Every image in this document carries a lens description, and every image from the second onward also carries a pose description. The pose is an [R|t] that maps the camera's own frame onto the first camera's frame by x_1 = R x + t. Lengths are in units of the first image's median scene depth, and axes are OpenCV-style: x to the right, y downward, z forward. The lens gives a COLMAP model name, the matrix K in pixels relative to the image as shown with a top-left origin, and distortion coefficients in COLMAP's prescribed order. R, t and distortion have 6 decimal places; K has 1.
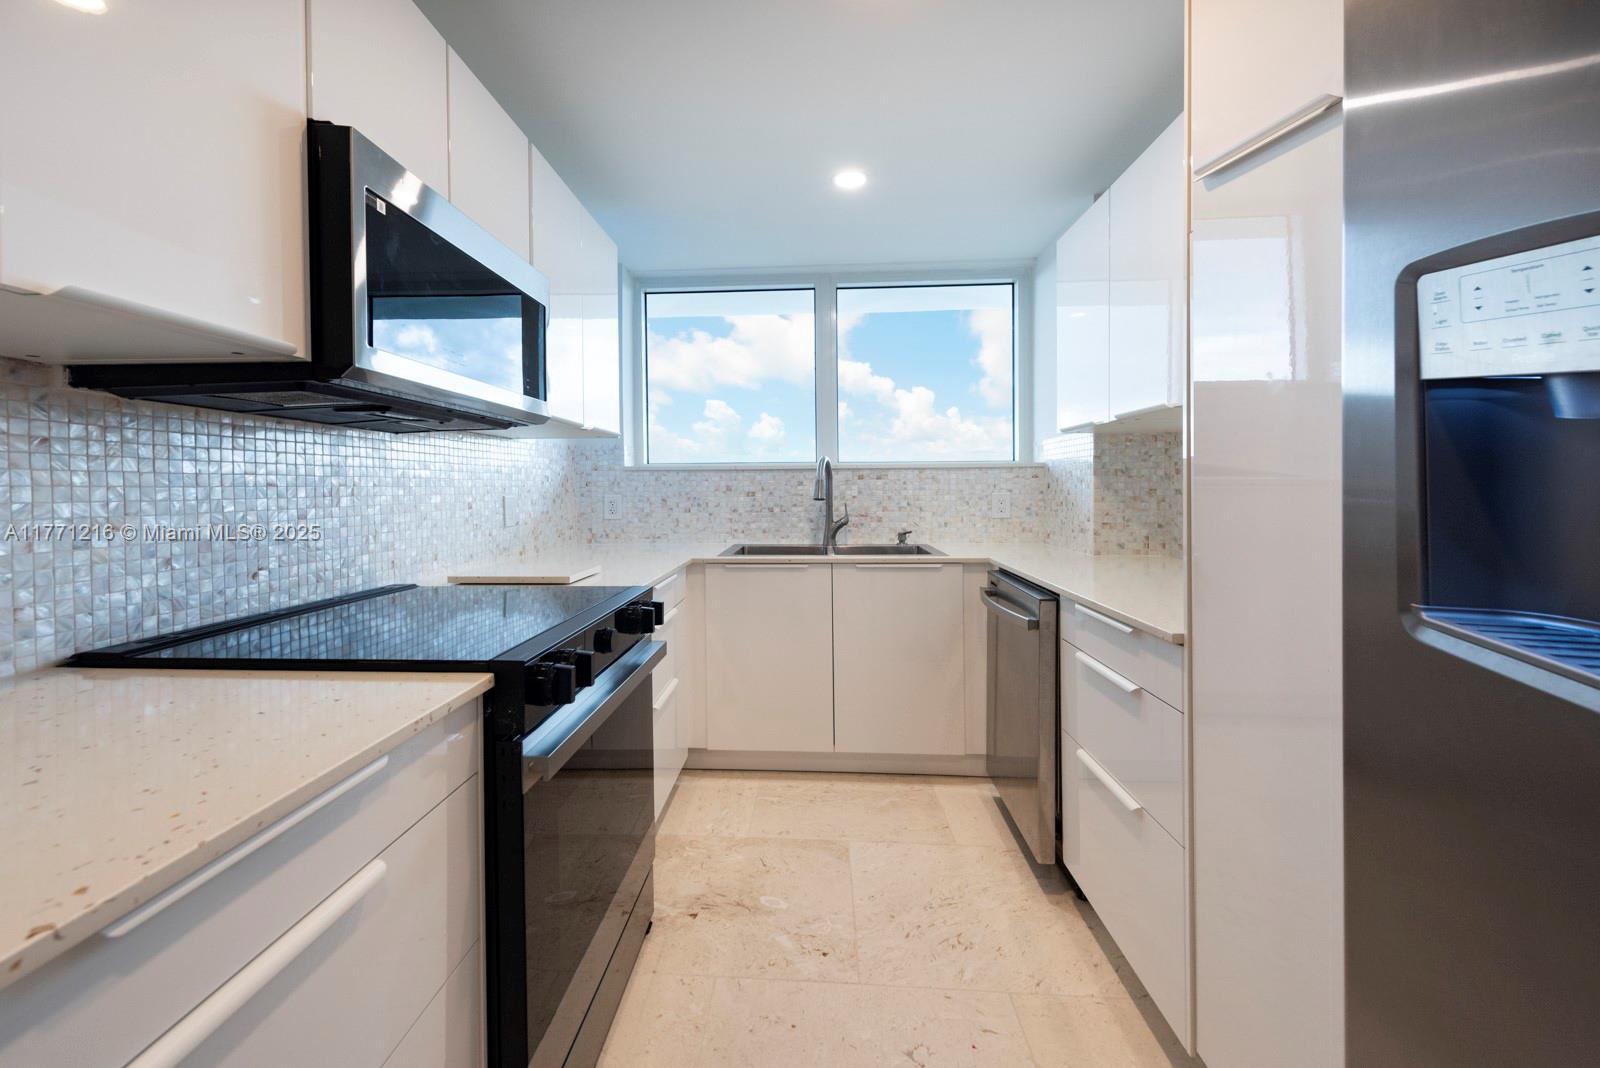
lens RADIAL K [[577.6, 0, 791.8], [0, 577.6, 492.4], [0, 0, 1]] dist [0.001216, 0.000097]
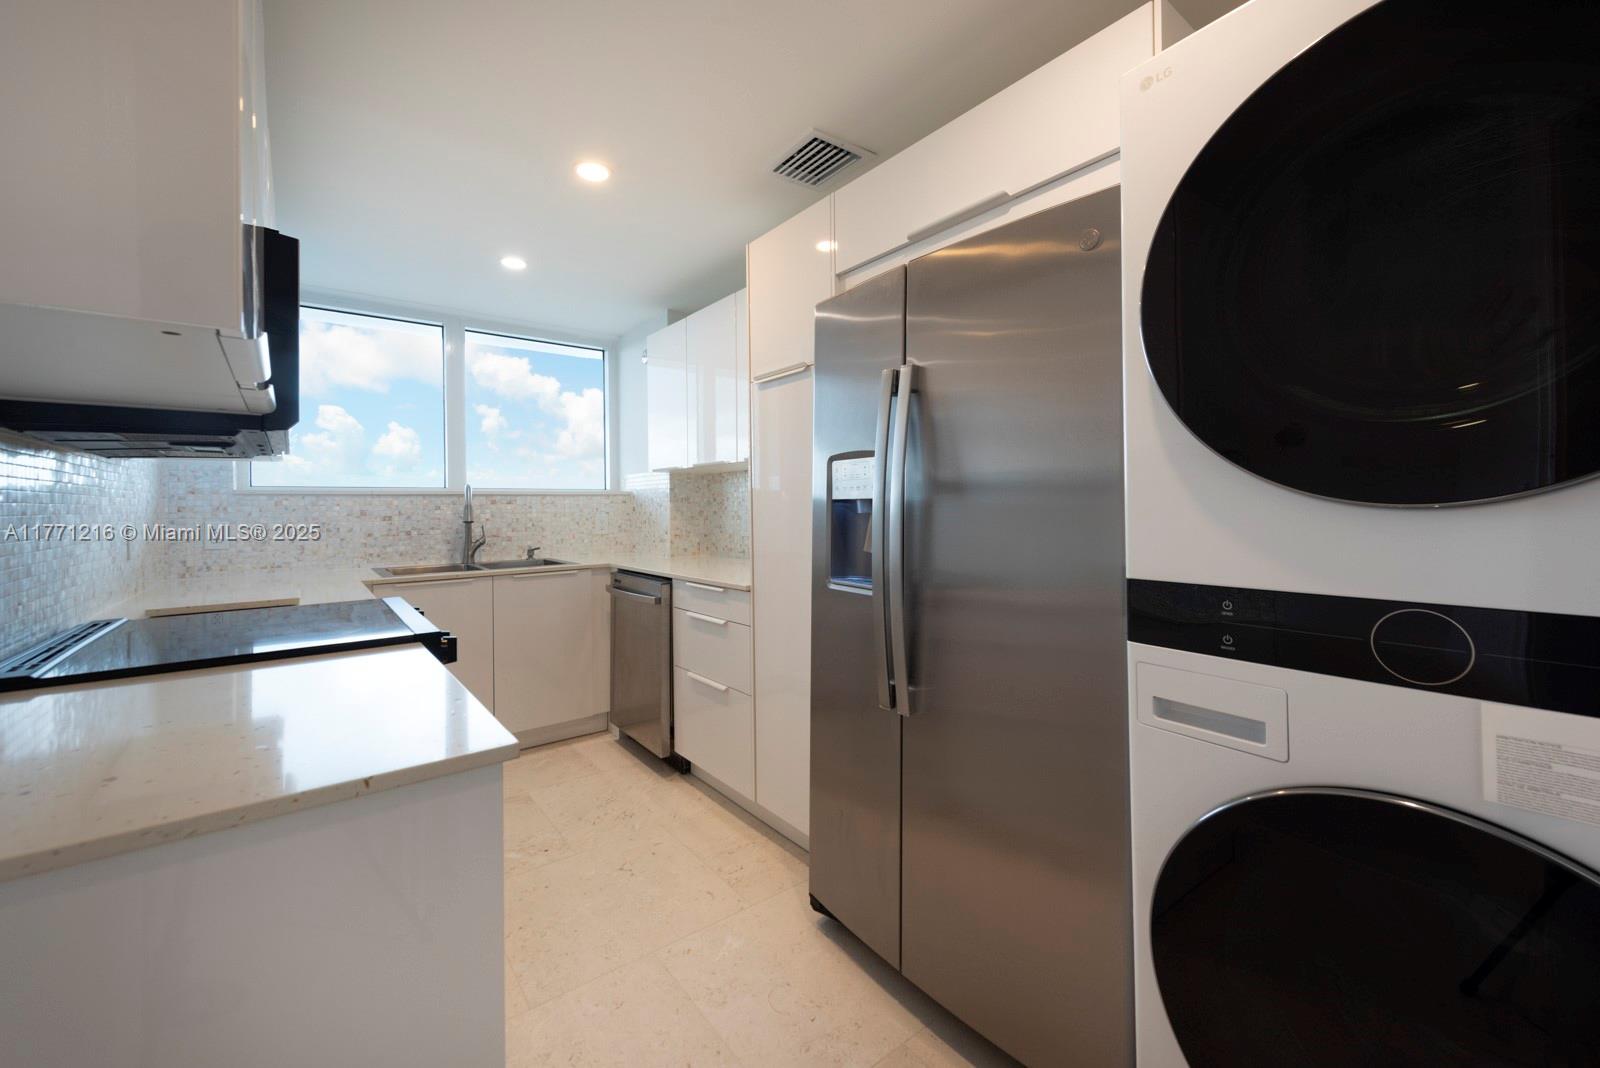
lens RADIAL K [[577.6, 0, 791.8], [0, 577.6, 492.4], [0, 0, 1]] dist [0.001216, 0.000097]
pose [[0.699179, 0.017052, 0.714744, -0.302156], [0.010076, 0.999381, -0.033699, -0.001552], [-0.714876, 0.030764, 0.698574, -0.231199]]
